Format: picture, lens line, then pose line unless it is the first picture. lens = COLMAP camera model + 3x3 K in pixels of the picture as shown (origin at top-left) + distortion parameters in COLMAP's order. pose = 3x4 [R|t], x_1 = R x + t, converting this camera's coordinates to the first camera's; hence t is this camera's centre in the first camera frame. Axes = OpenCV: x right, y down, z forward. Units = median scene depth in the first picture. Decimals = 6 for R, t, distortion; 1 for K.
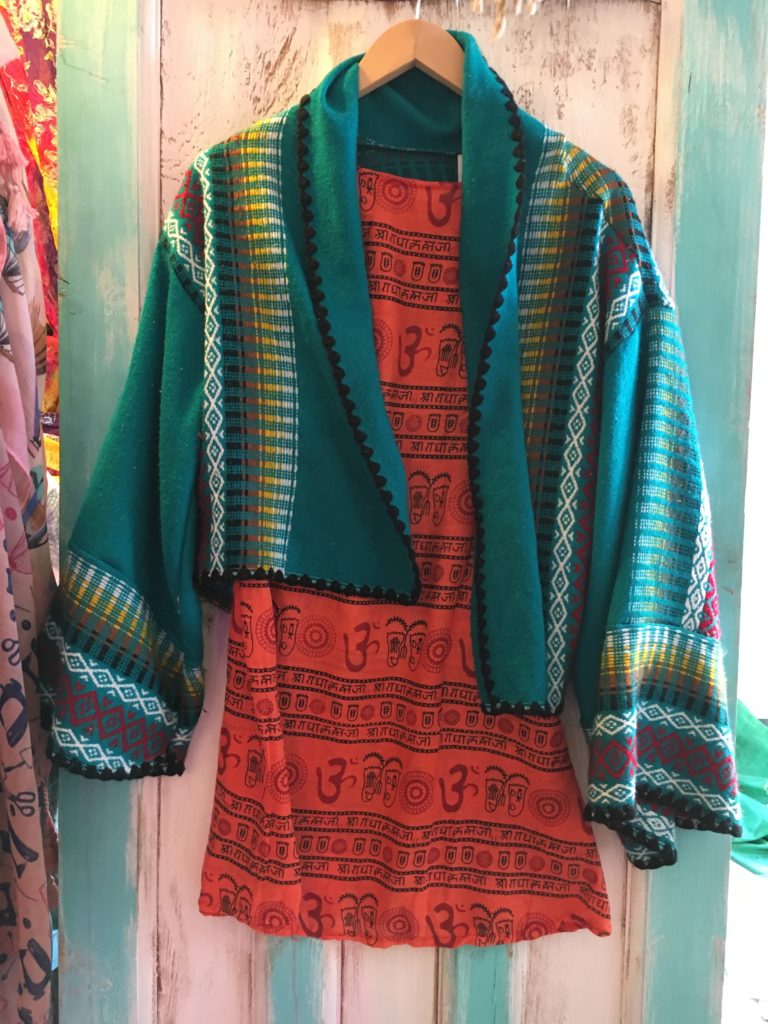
lens RADIAL K [[954.8, 0, 394.9], [0, 954.8, 531.4], [0, 0, 1]] dist [0.065212, -0.124601]
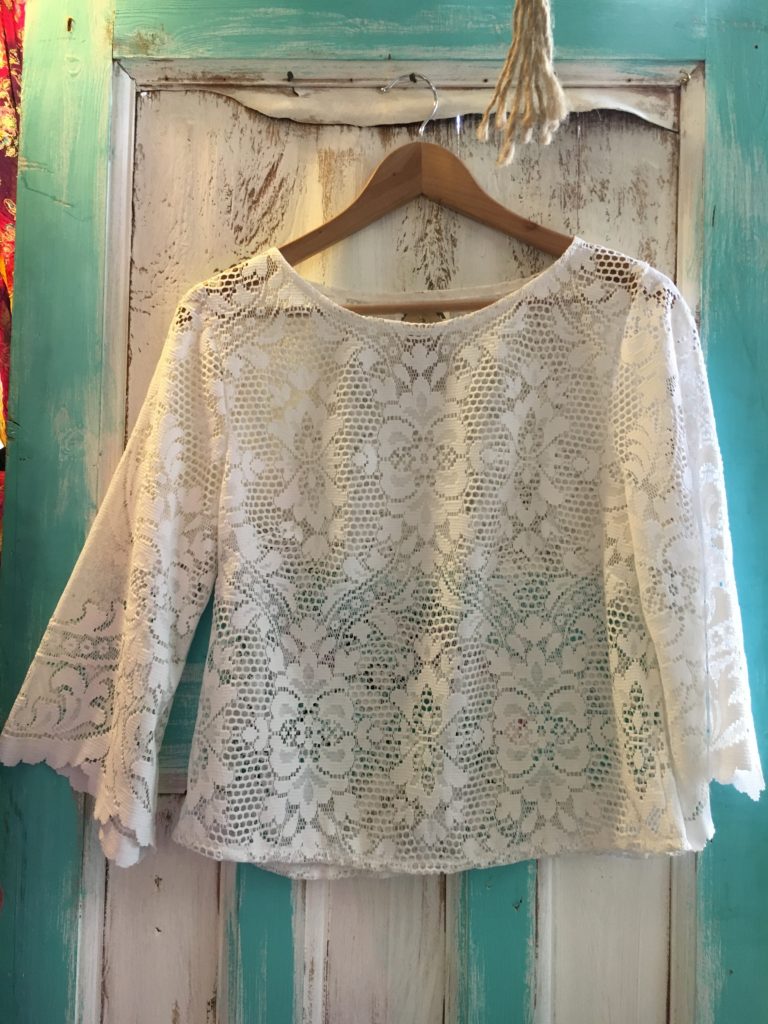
lens RADIAL K [[954.8, 0, 395.8], [0, 954.8, 509.0], [0, 0, 1]] dist [0.065212, -0.124601]
pose [[0.999839, 0.004997, 0.017244, -0.008990], [-0.002887, 0.992731, -0.120321, -0.076672], [-0.017720, 0.120251, 0.992585, 0.128452]]
